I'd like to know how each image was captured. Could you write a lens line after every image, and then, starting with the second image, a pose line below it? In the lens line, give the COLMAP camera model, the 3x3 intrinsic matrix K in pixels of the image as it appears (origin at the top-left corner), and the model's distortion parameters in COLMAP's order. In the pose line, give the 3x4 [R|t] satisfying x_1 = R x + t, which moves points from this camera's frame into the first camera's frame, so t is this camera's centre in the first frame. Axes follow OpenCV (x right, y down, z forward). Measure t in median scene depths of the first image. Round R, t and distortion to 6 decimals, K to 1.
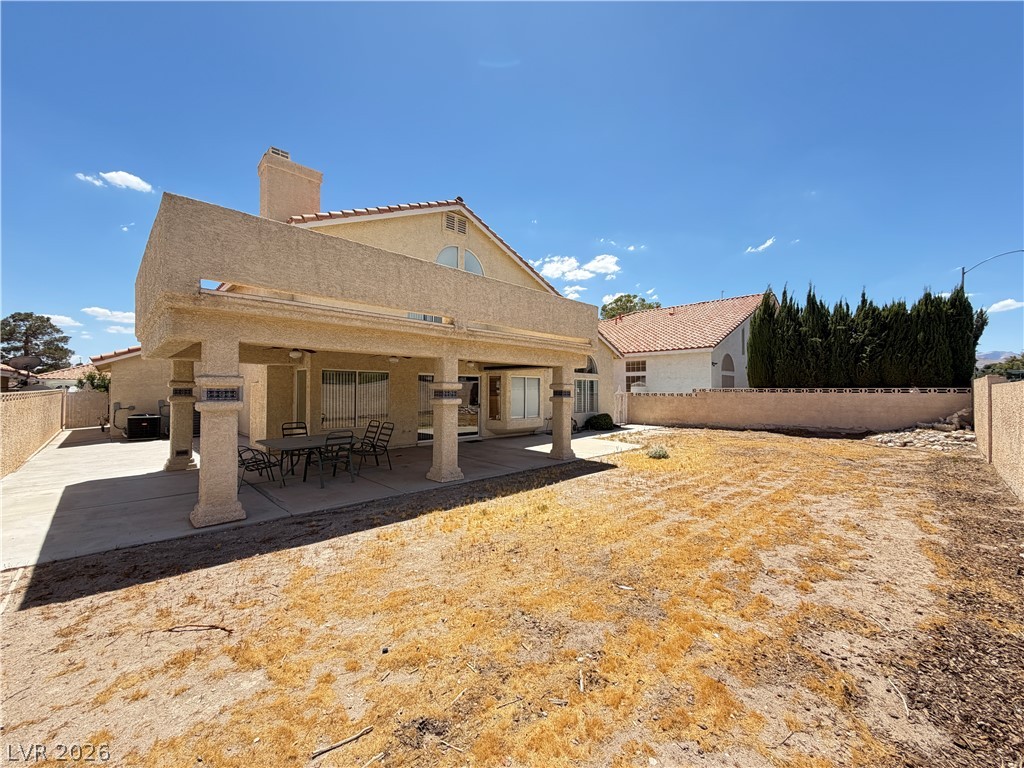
lens RADIAL K [[407.8, 0, 511.6], [0, 407.8, 387.0], [0, 0, 1]] dist [-0.000332, 0.000712]
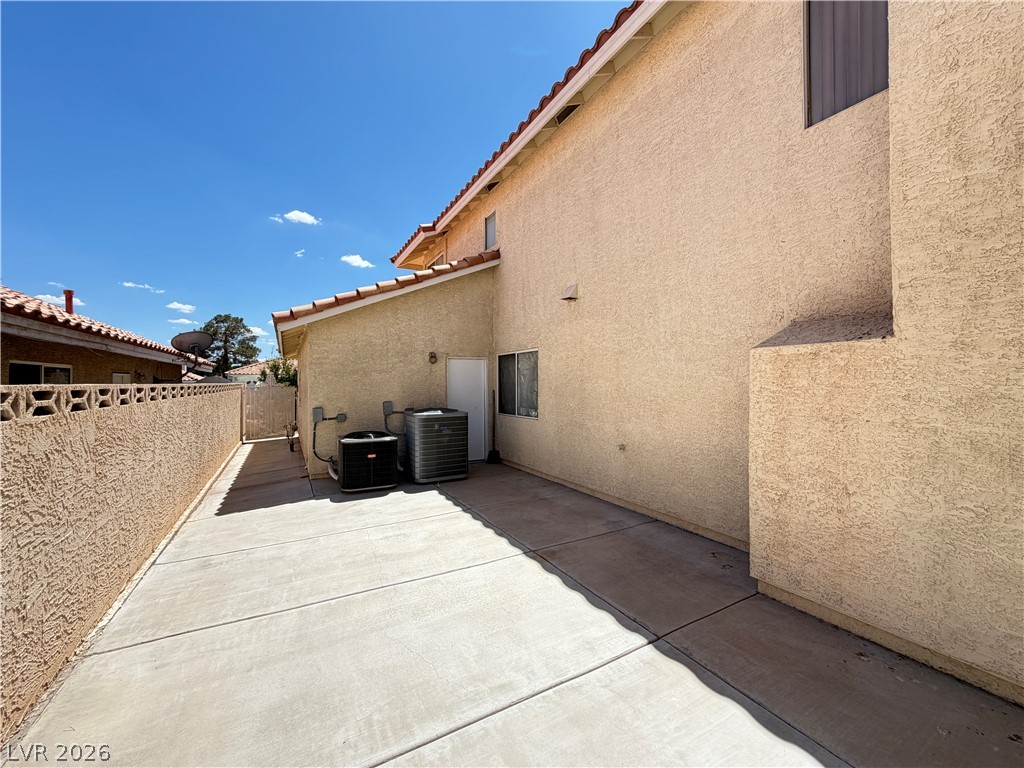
lens RADIAL K [[407.8, 0, 512.2], [0, 407.8, 383.5], [0, 0, 1]] dist [-0.000332, 0.000712]
pose [[0.963108, -0.010095, -0.268926, -0.231286], [0.012556, 0.999894, 0.007432, 0.003358], [0.268823, -0.010535, 0.963132, 0.223670]]
